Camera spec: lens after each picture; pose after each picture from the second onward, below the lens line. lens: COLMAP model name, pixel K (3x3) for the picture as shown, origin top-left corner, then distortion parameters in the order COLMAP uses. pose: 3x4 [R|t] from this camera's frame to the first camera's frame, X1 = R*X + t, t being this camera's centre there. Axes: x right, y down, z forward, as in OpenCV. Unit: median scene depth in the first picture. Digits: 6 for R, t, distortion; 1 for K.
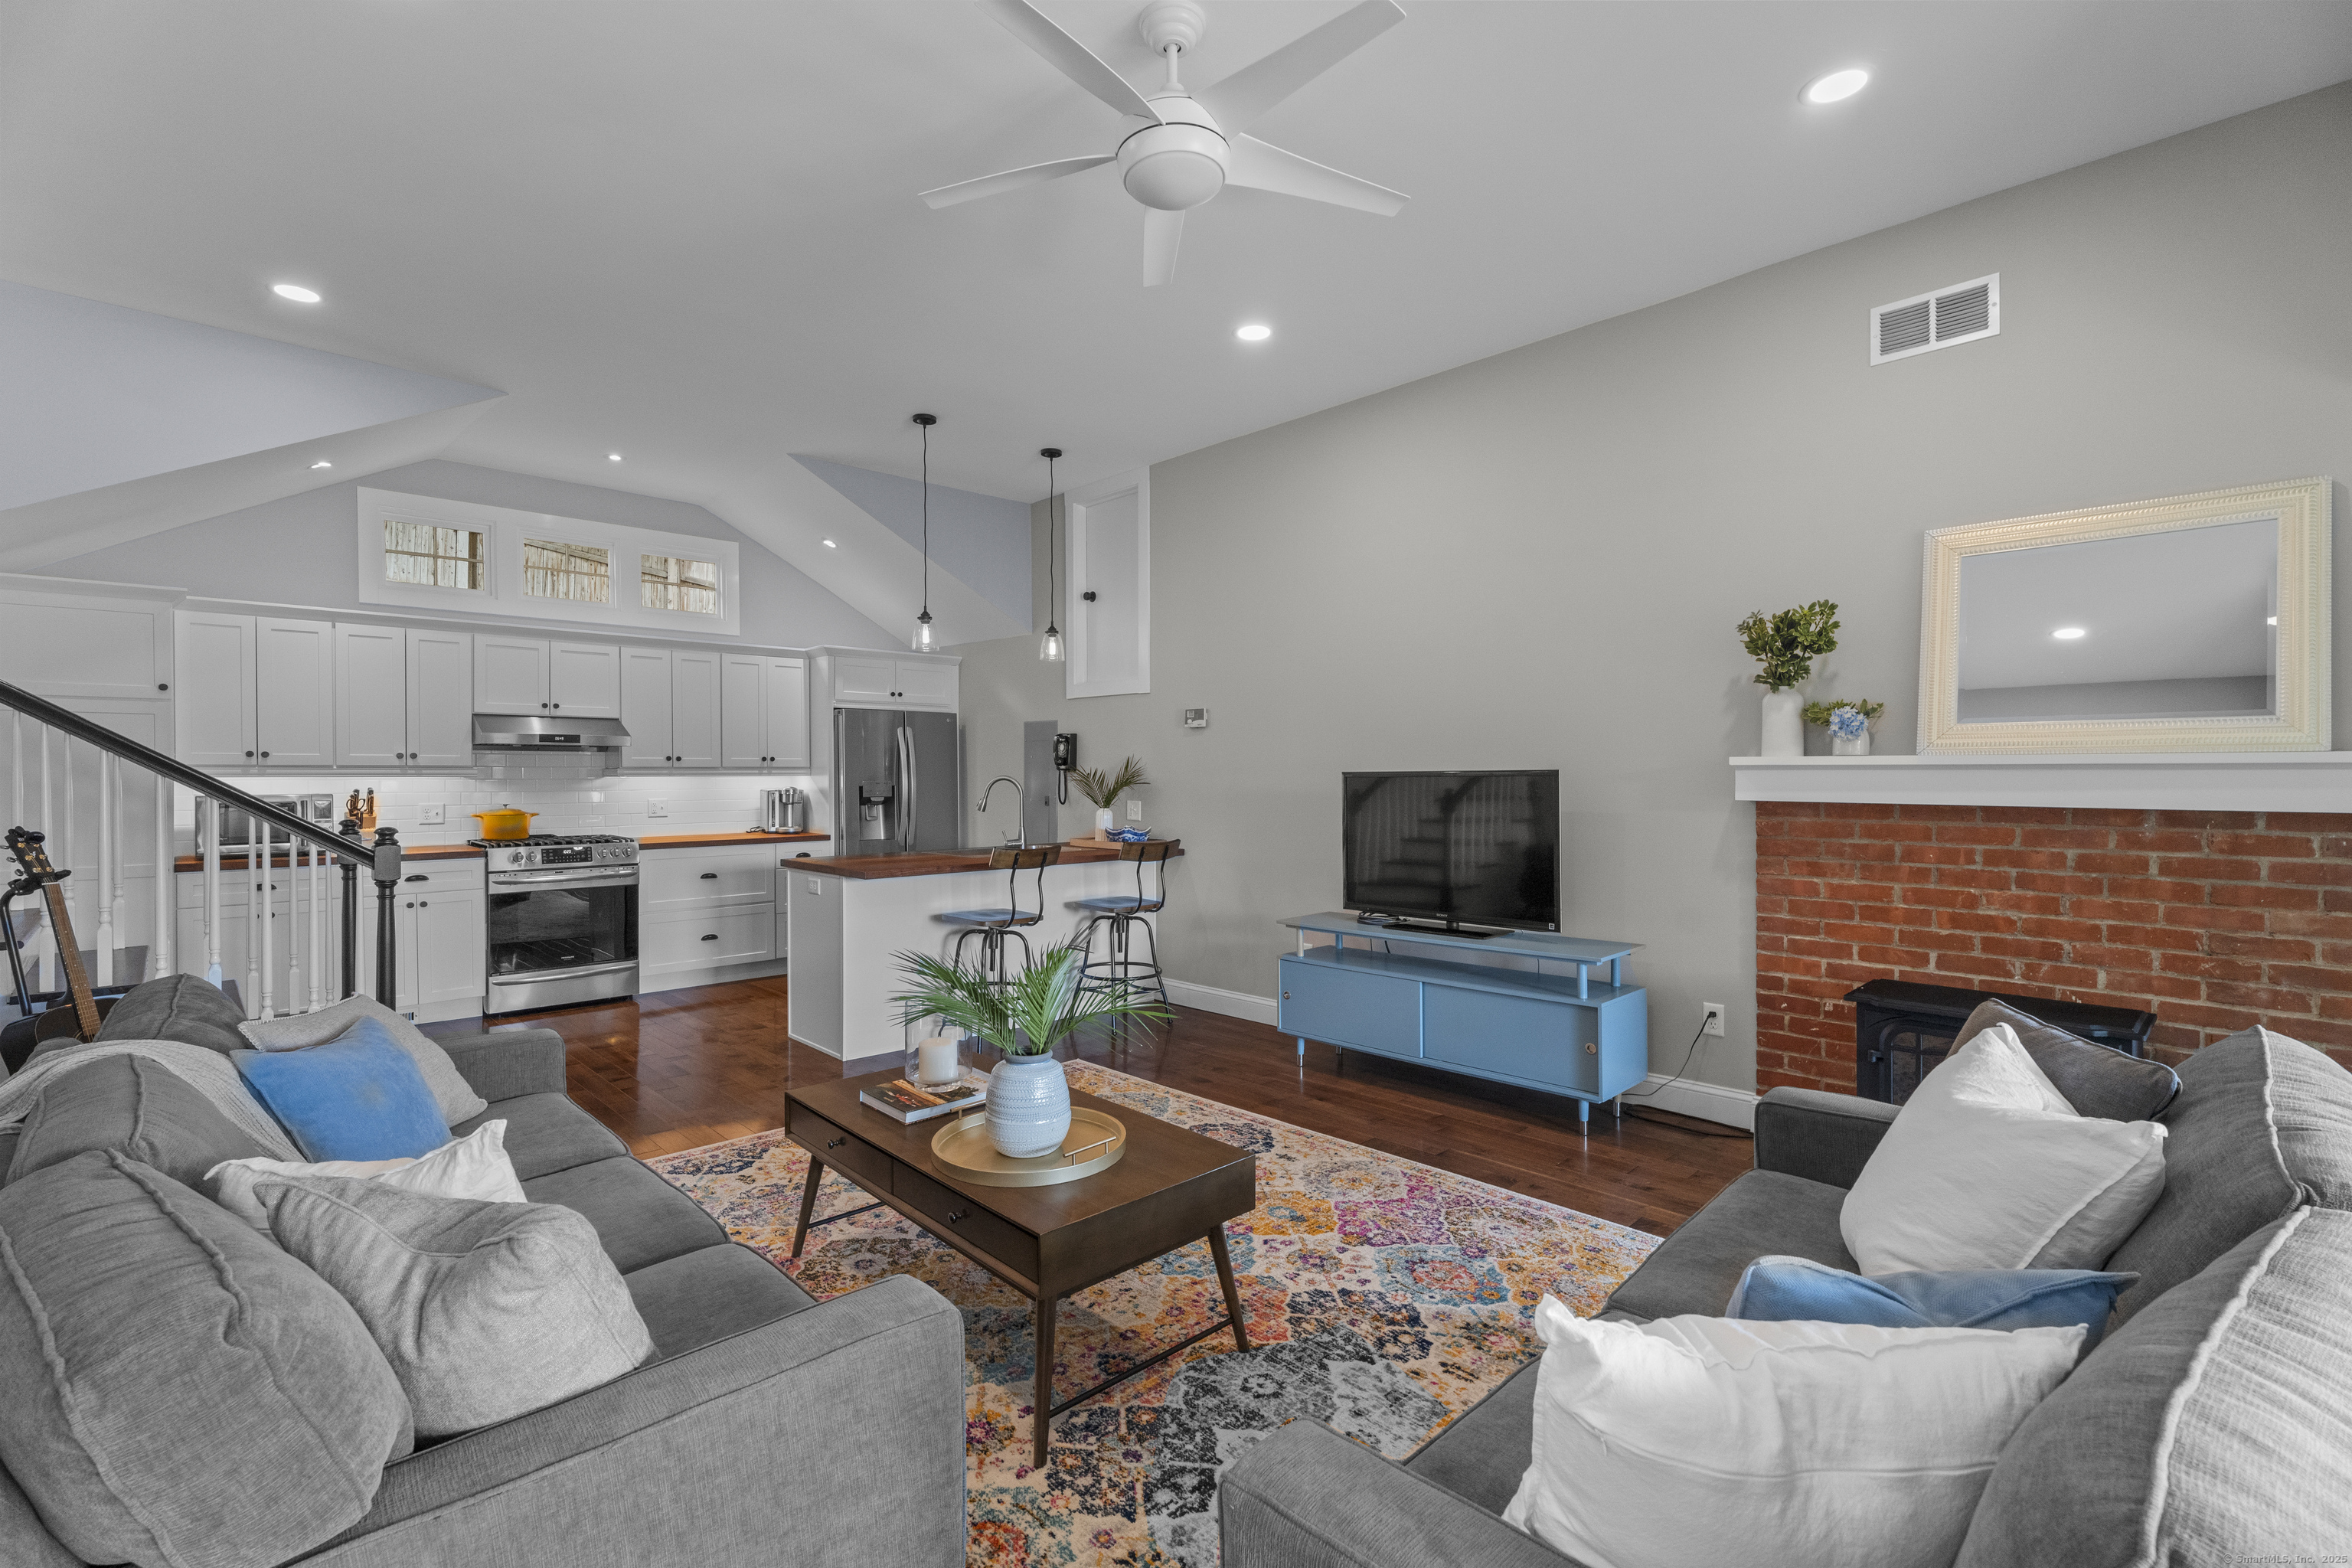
lens RADIAL K [[1045.9, 0, 1170.9], [0, 1045.9, 779.8], [0, 0, 1]] dist [0.005447, -0.001136]
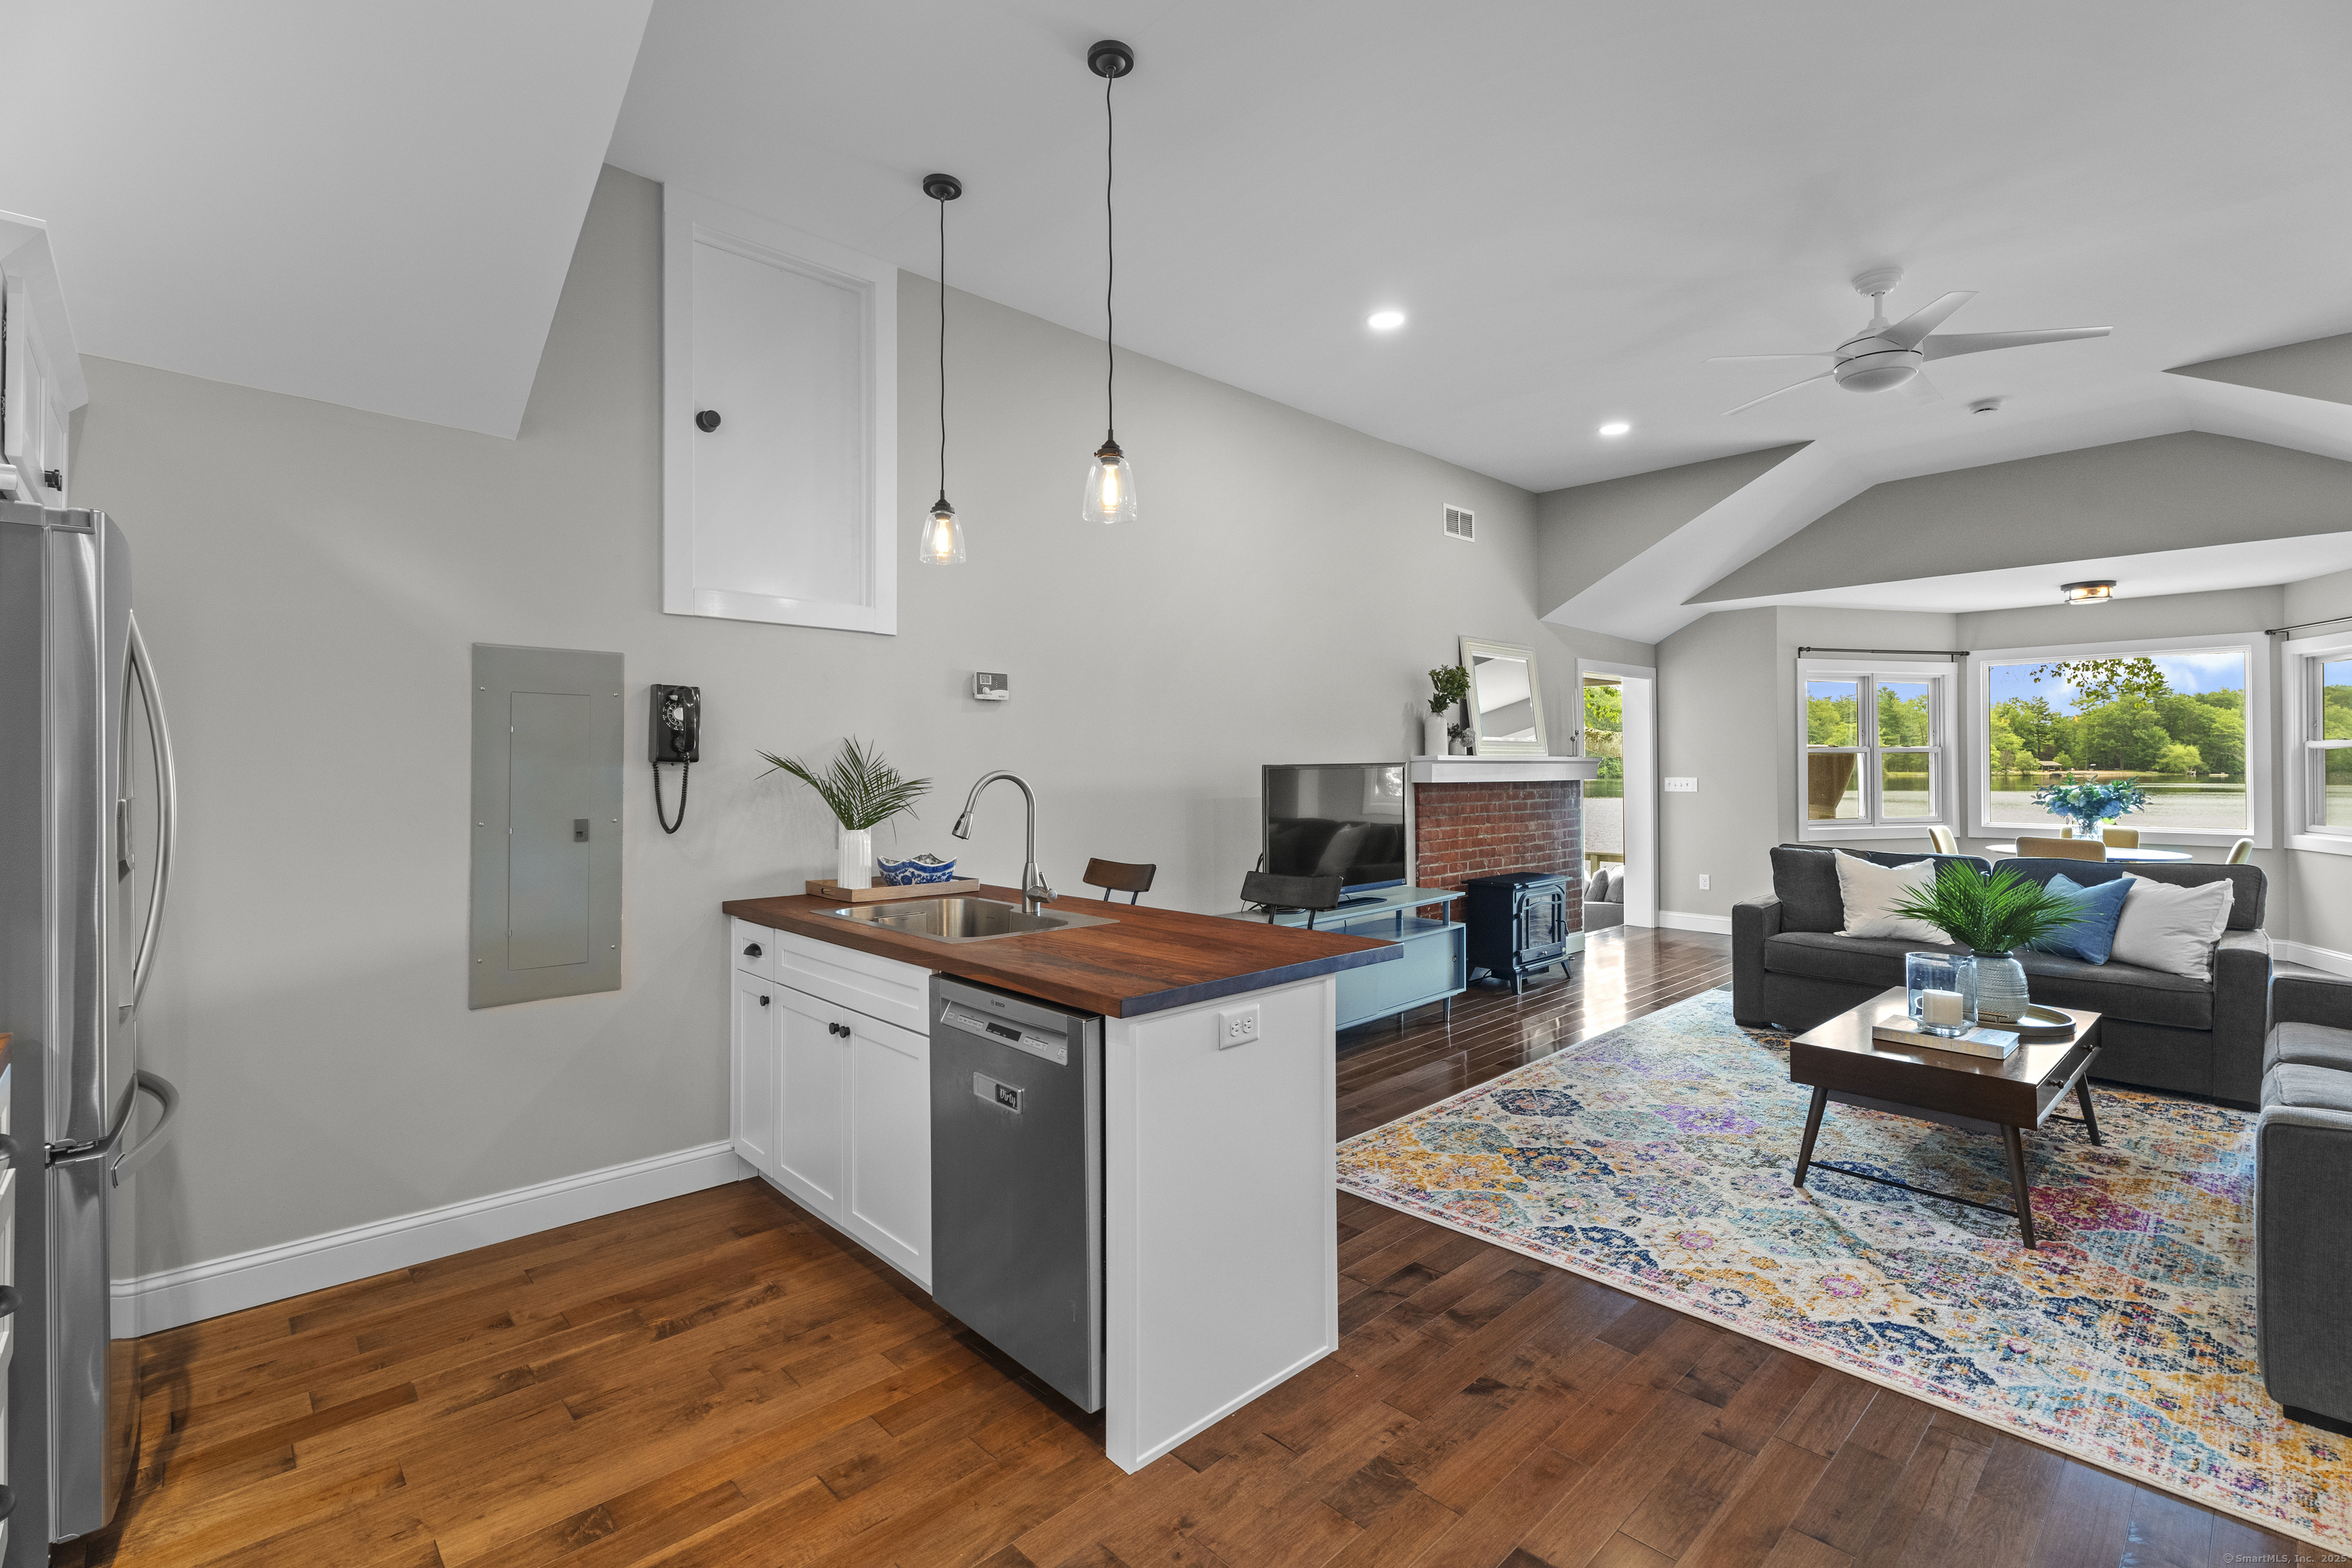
lens RADIAL K [[1045.9, 0, 1178.5], [0, 1045.9, 761.8], [0, 0, 1]] dist [0.005447, -0.001136]
pose [[0.005000, 0.010579, 0.999932, -0.654331], [0.016115, 0.999813, -0.010659, -0.000760], [-0.999858, 0.016168, 0.004829, 0.866988]]
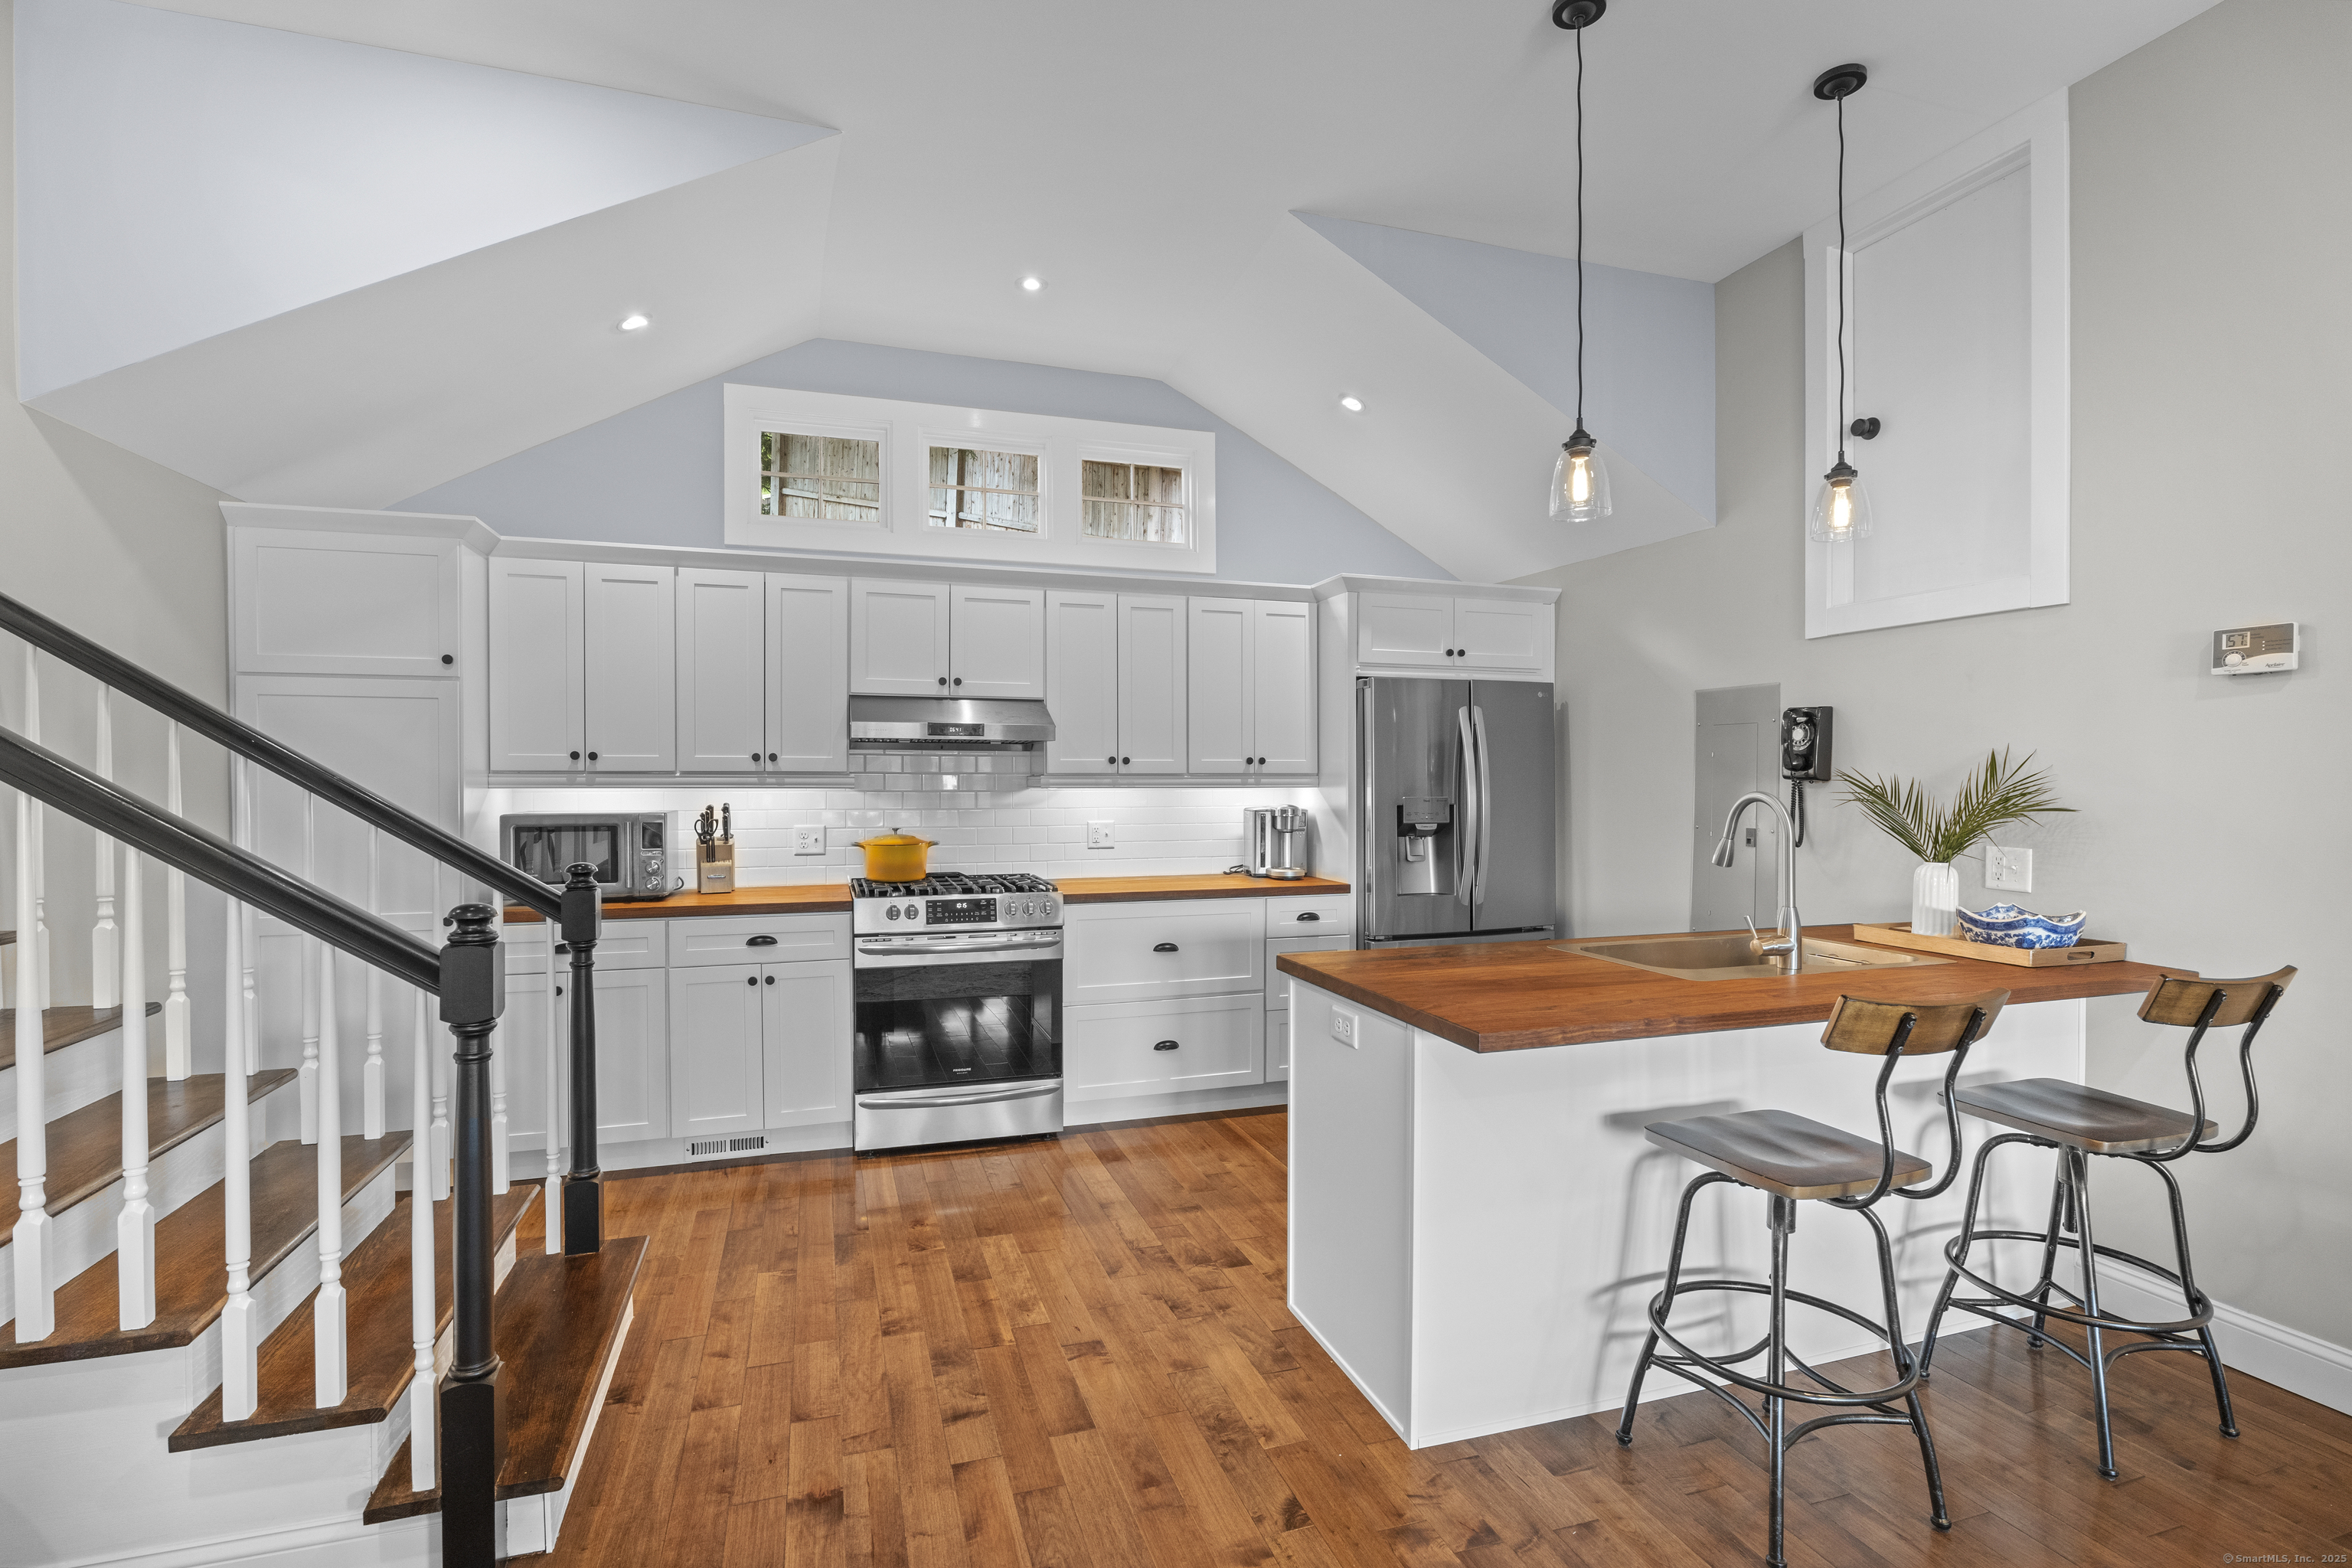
lens RADIAL K [[1045.9, 0, 1168.0], [0, 1045.9, 786.2], [0, 0, 1]] dist [0.005447, -0.001136]
pose [[0.899461, 0.005193, -0.436969, -0.174305], [-0.004817, 0.999986, 0.001969, -0.006032], [0.436974, 0.000333, 0.899474, 0.456216]]
